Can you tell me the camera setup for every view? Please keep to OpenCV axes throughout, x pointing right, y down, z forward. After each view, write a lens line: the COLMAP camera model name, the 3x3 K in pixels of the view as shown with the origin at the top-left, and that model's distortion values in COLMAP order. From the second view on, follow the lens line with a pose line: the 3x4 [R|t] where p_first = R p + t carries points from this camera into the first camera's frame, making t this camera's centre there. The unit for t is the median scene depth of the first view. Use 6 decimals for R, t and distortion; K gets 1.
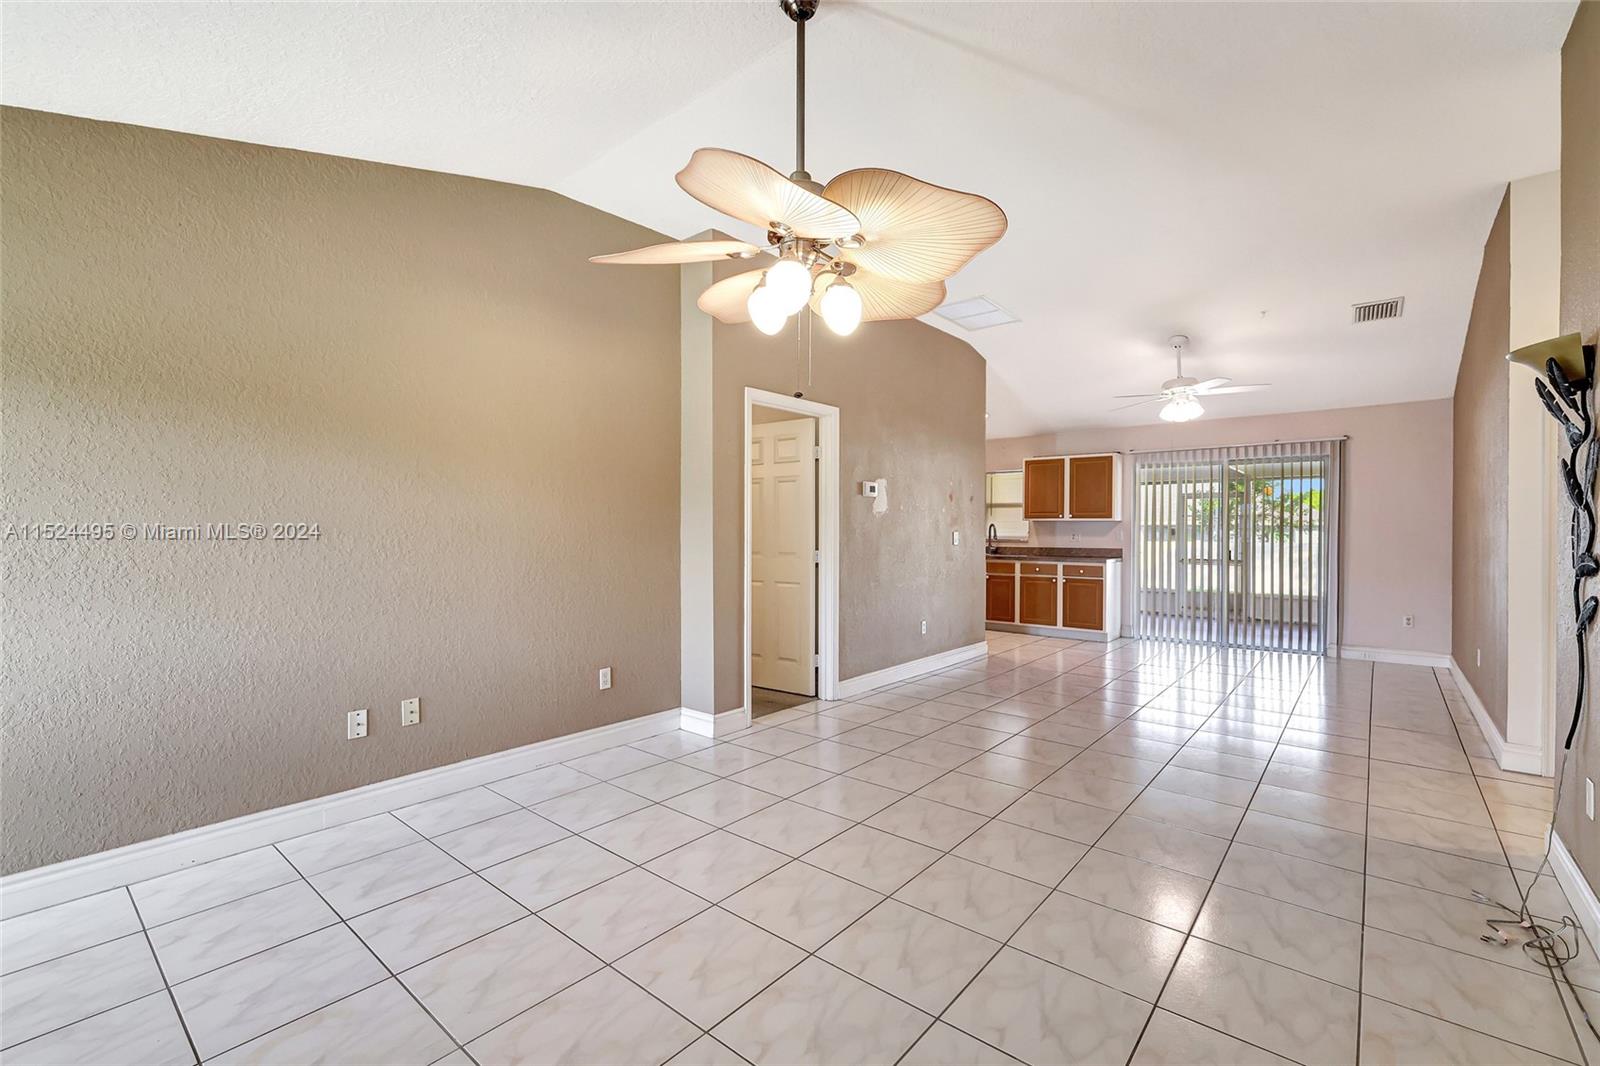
lens RADIAL K [[681.8, 0, 800.0], [0, 681.8, 533.0], [0, 0, 1]] dist [-0.018075, 0.000052]
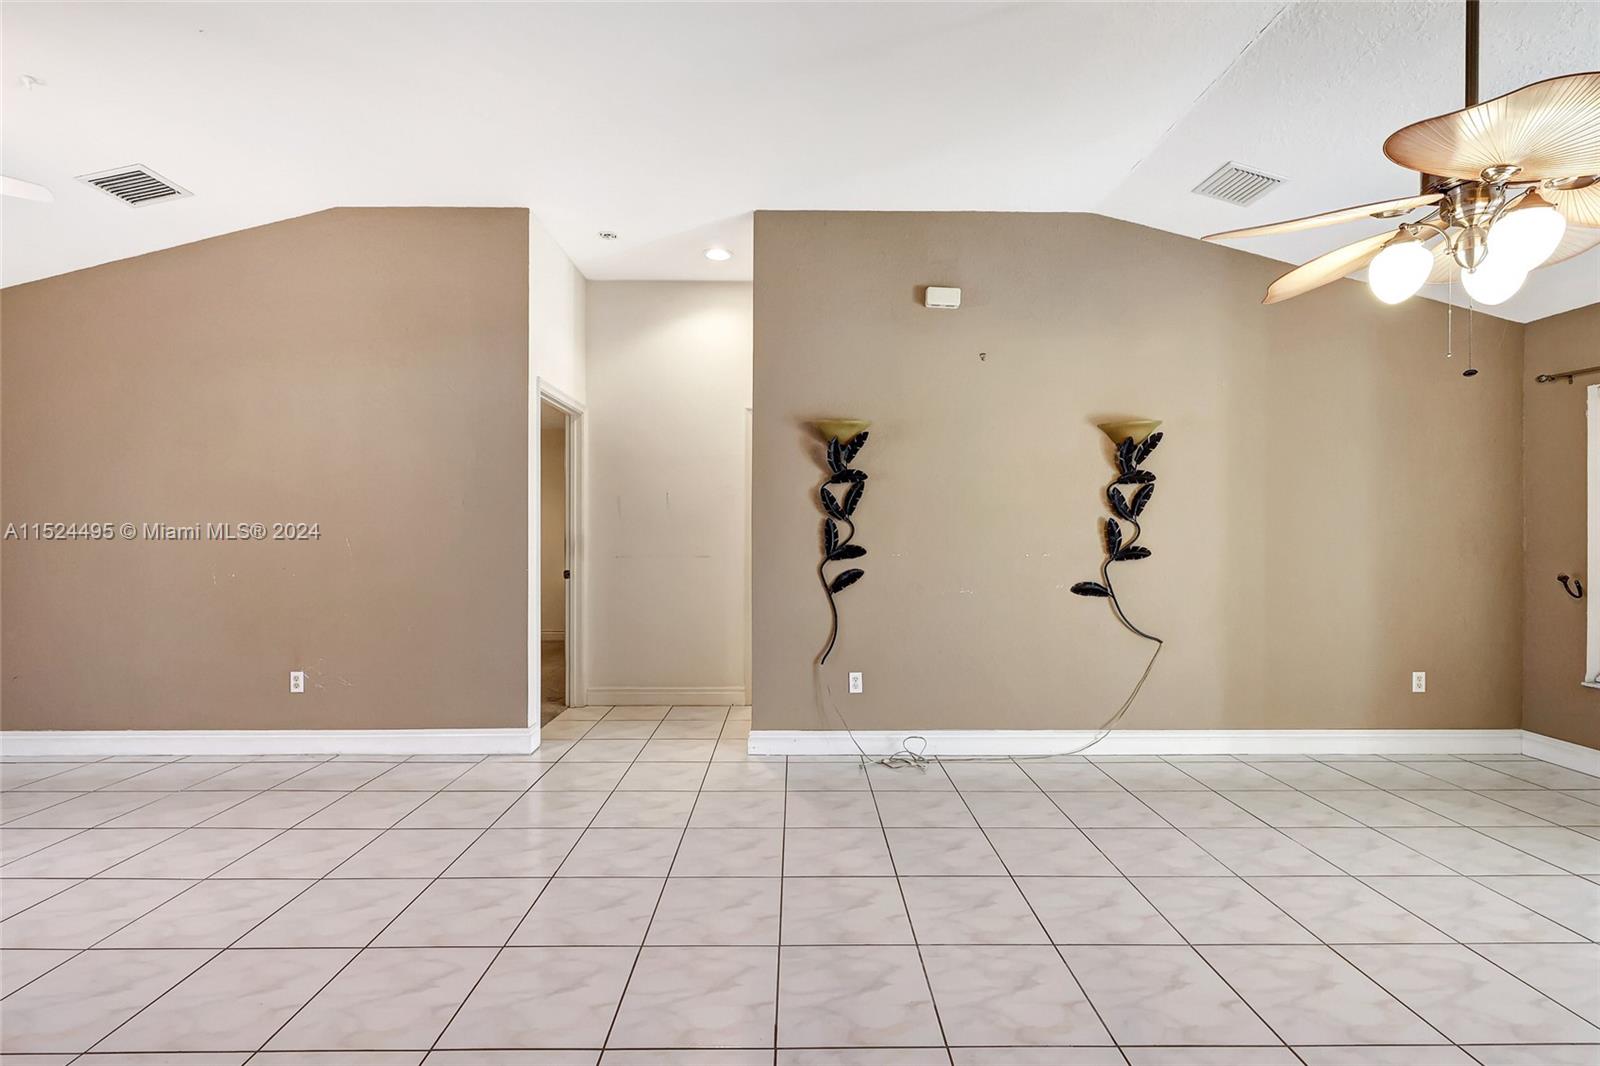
lens RADIAL K [[684.0, 0, 800.0], [0, 684.0, 533.0], [0, 0, 1]] dist [-0.000546, 0.000048]
pose [[-0.655744, -0.005595, 0.754963, -0.028920], [-0.000006, 0.999973, 0.007405, -0.004371], [-0.754983, 0.004851, -0.655726, 0.607734]]
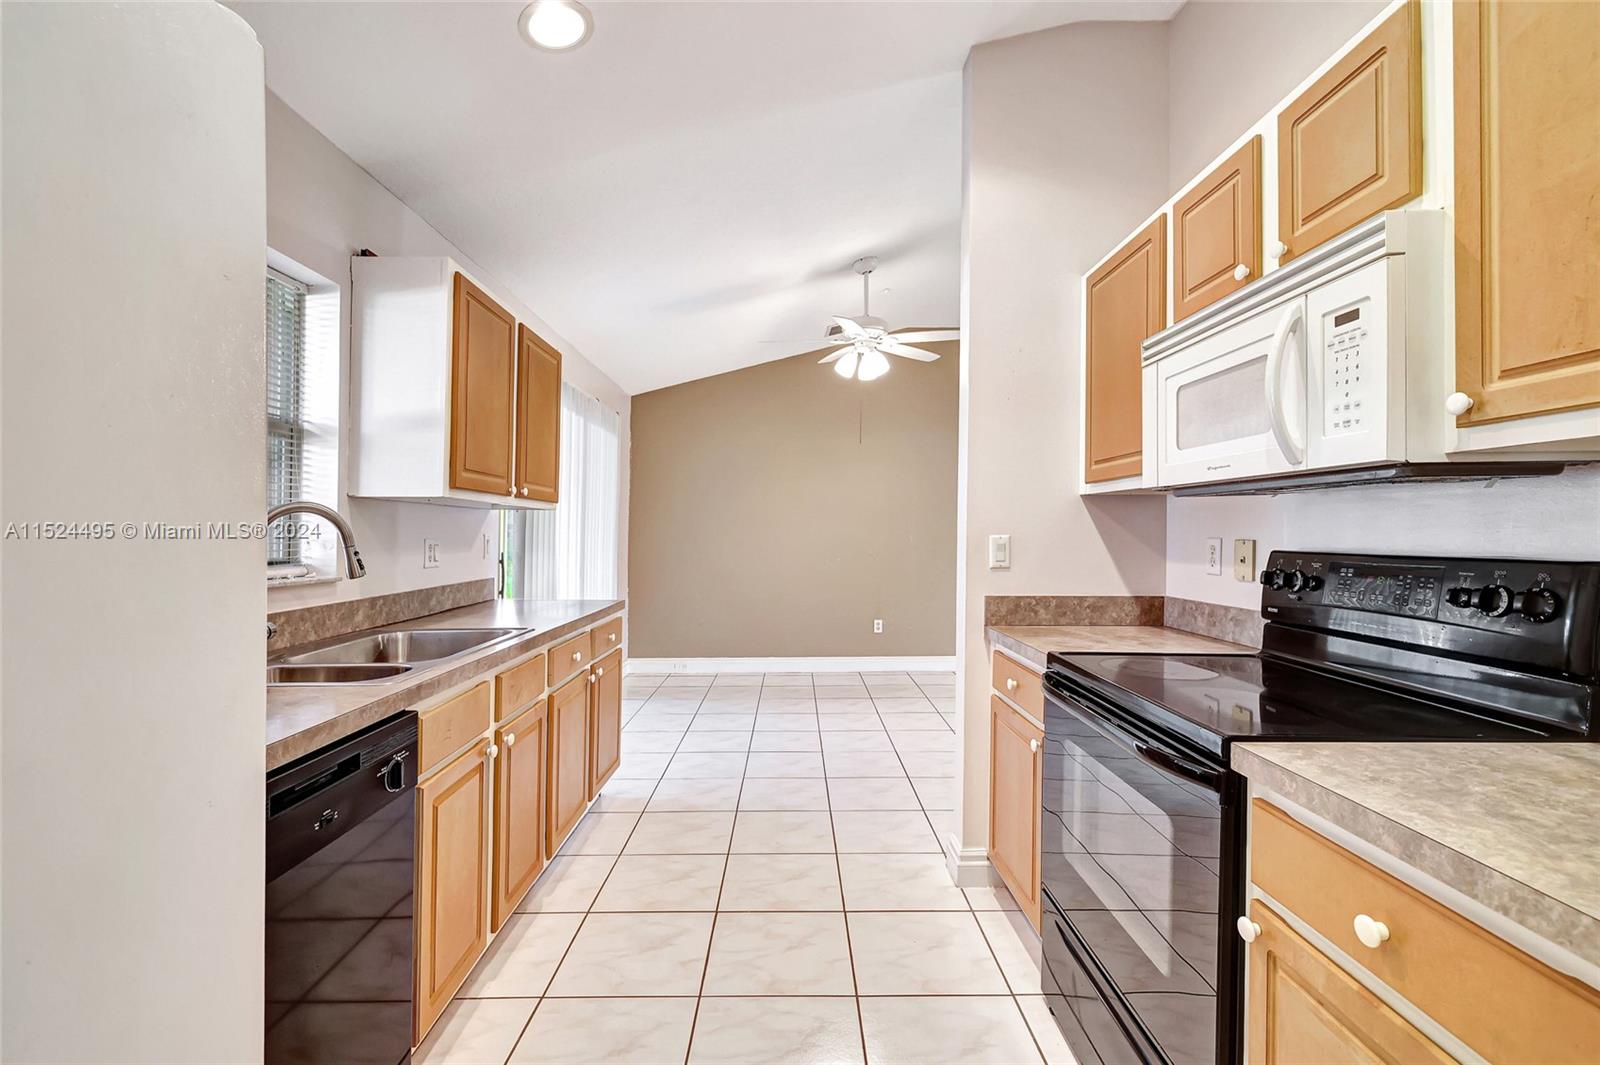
lens RADIAL K [[693.9, 0, 809.4], [0, 693.9, 531.4], [0, 0, 1]] dist [0.001862, -0.000018]
pose [[-0.660745, 0.000557, 0.750610, 0.029107], [0.004769, 0.999983, 0.003456, -0.006018], [-0.750596, 0.005863, -0.660736, 1.136263]]
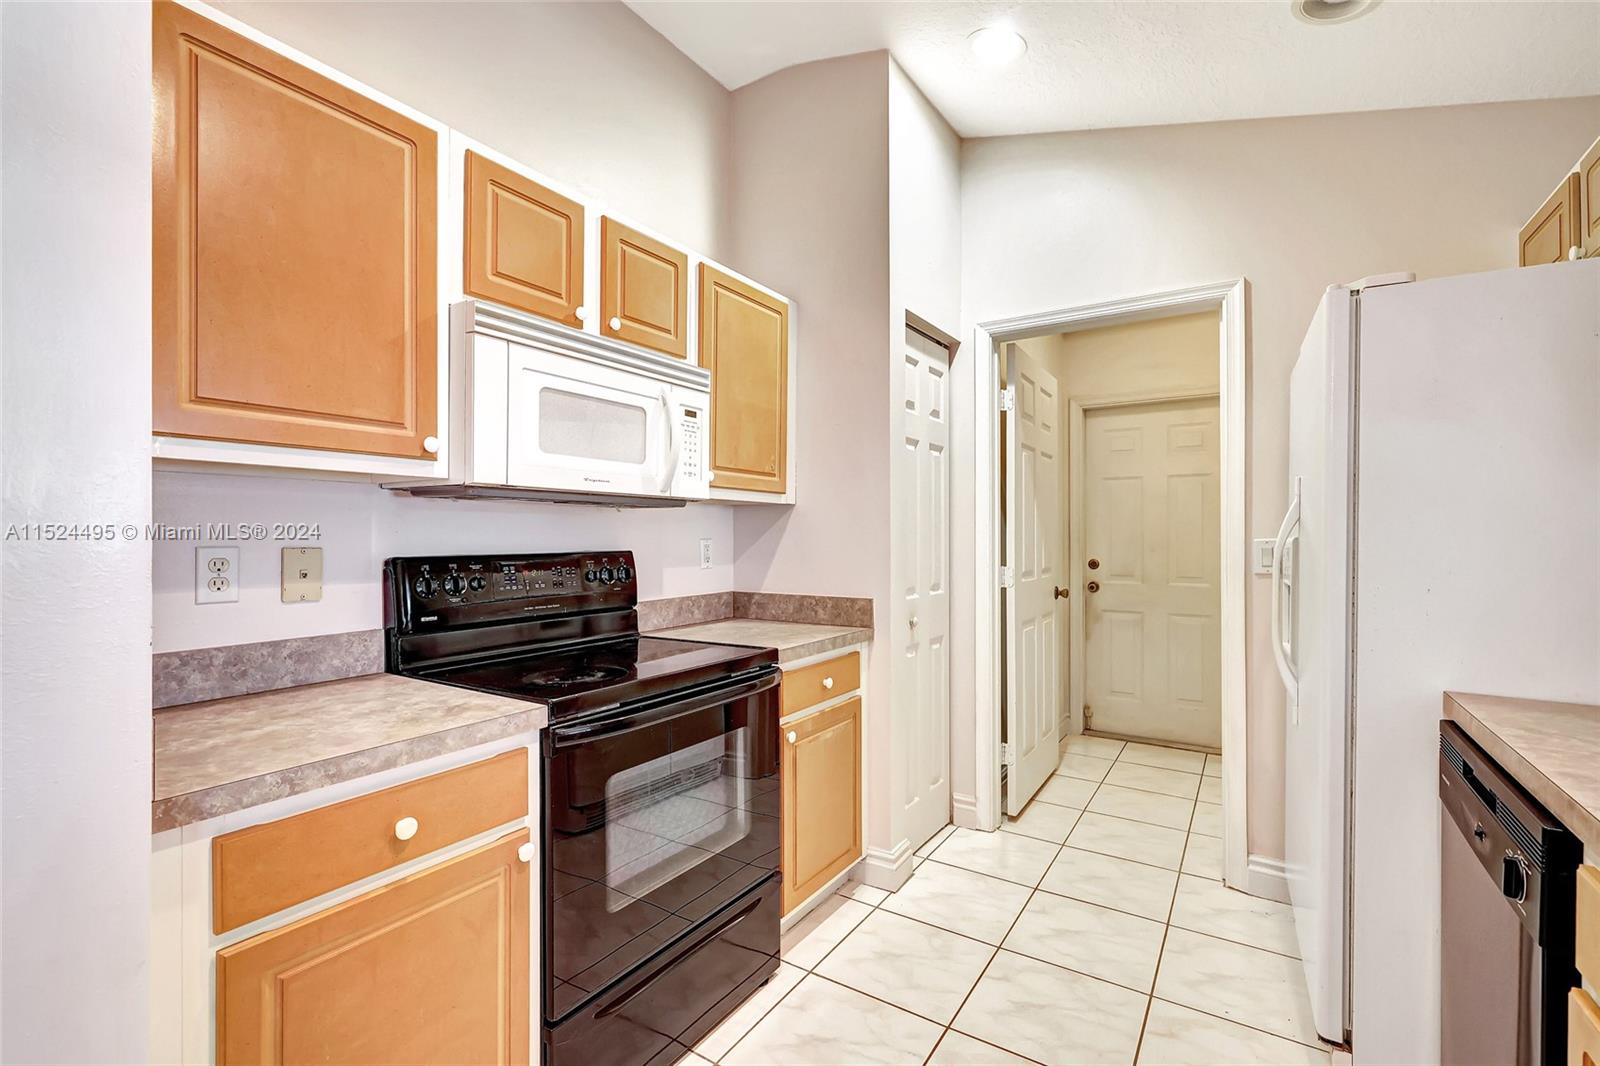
lens RADIAL K [[693.9, 0, 809.4], [0, 693.9, 531.9], [0, 0, 1]] dist [0.001862, -0.000018]
pose [[0.121990, -0.009194, -0.992489, 0.338157], [-0.001168, 0.999955, -0.009407, -0.003953], [0.992531, 0.002307, 0.121974, 0.957947]]
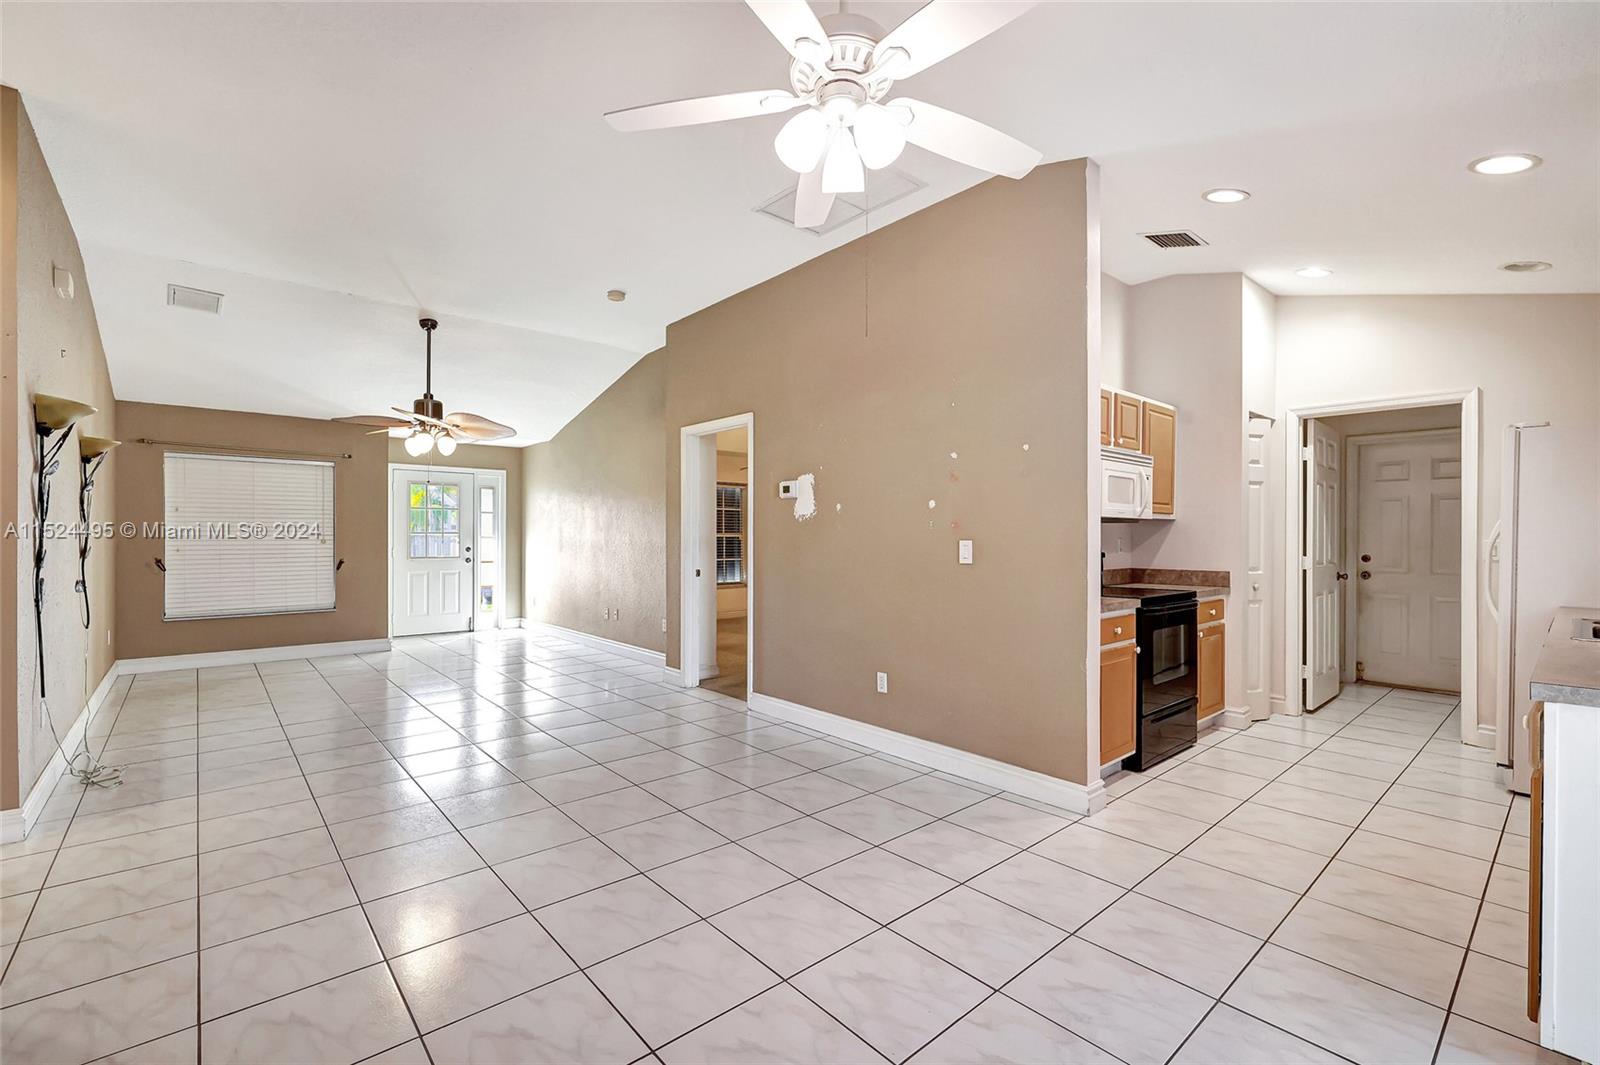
lens RADIAL K [[699.6, 0, 800.0], [0, 699.6, 532.5], [0, 0, 1]] dist [-0.000876, -0.000300]
pose [[-0.152869, -0.006215, -0.988227, 0.651162], [-0.006837, 0.999963, -0.005231, -0.003541], [0.988223, 0.005957, -0.152906, 0.765016]]
